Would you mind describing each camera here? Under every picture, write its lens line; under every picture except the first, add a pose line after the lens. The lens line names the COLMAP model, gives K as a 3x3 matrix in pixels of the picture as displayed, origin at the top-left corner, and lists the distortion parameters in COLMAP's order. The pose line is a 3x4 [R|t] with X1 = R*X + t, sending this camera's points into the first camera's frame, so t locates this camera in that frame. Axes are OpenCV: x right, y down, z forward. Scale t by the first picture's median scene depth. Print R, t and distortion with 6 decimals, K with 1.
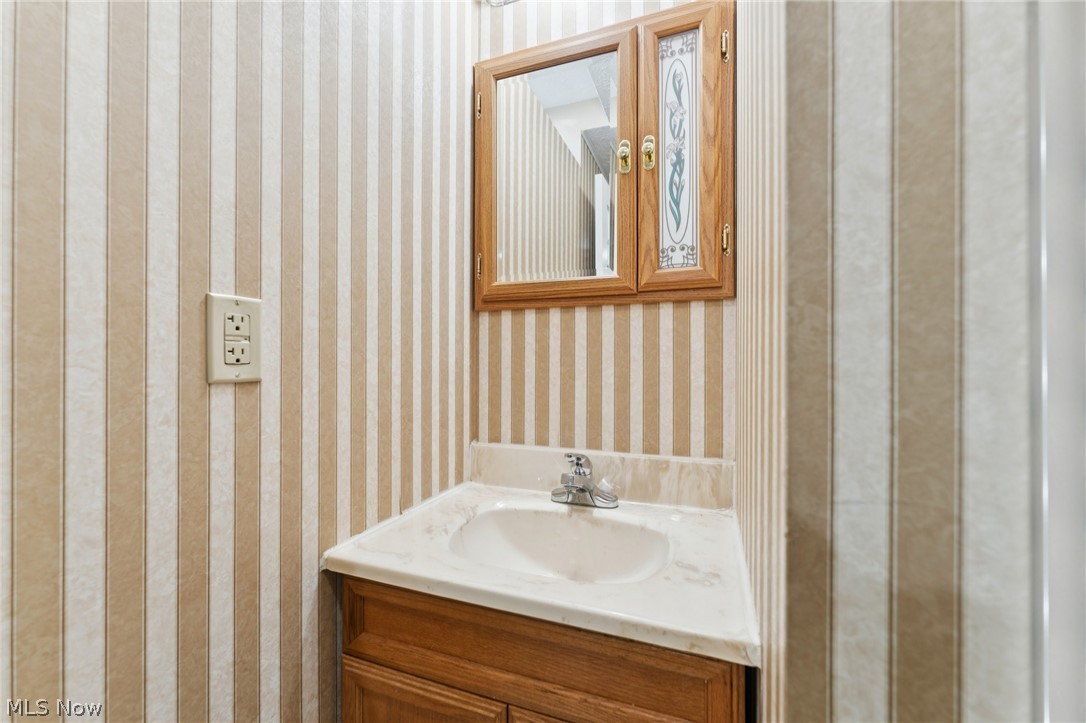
lens RADIAL K [[436.1, 0, 549.2], [0, 436.1, 366.4], [0, 0, 1]] dist [-0.003801, -0.000038]
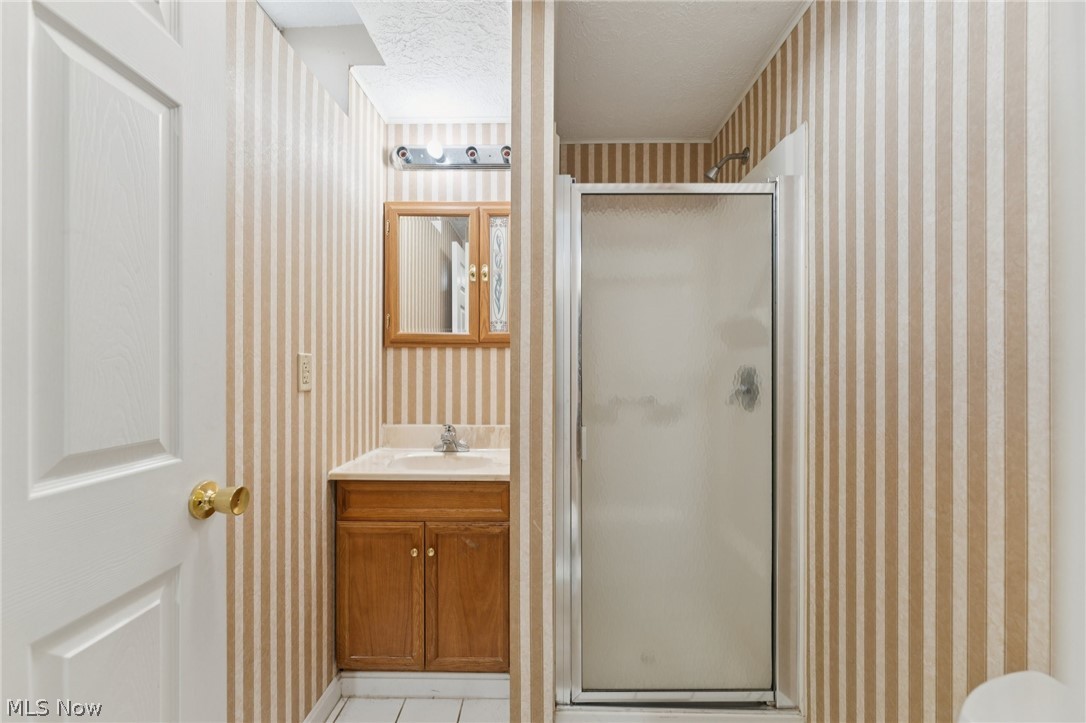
lens RADIAL K [[436.1, 0, 548.1], [0, 436.1, 371.5], [0, 0, 1]] dist [-0.003801, -0.000038]
pose [[0.942158, -0.000386, 0.335170, -0.165210], [0.000000, 0.999999, 0.001150, -0.041225], [-0.335170, -0.001083, 0.942157, -0.965590]]
